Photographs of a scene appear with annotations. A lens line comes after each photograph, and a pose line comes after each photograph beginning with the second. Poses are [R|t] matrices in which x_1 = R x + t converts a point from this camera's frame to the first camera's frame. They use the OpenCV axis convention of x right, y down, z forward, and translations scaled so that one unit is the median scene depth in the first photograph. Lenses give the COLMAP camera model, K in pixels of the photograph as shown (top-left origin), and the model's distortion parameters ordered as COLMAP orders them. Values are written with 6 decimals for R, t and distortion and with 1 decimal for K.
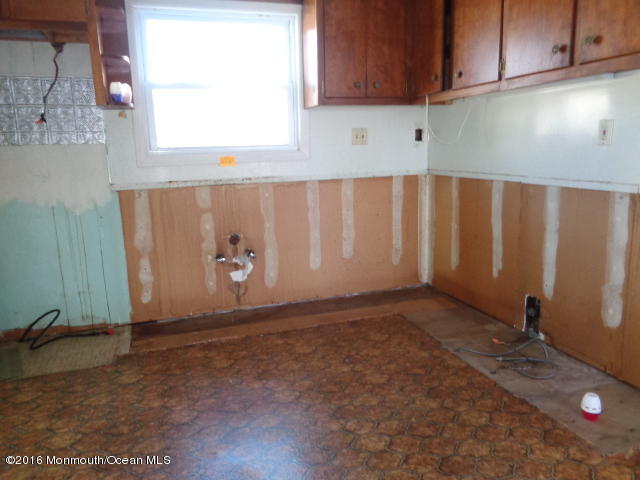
lens RADIAL K [[484.4, 0, 324.3], [0, 484.4, 240.9], [0, 0, 1]] dist [0.008278, 0.008053]
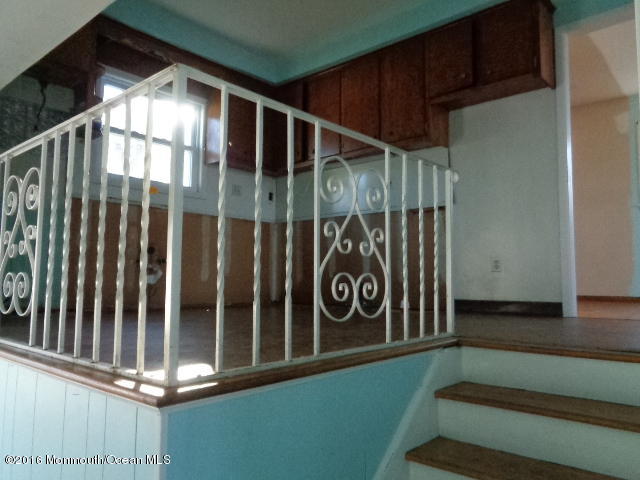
lens RADIAL K [[484.4, 0, 320.1], [0, 484.4, 237.3], [0, 0, 1]] dist [0.008278, 0.008053]
pose [[0.867918, 0.076663, 0.490756, -0.412606], [0.069969, 0.959296, -0.273598, 0.335081], [-0.491755, 0.271798, 0.827226, -0.285632]]
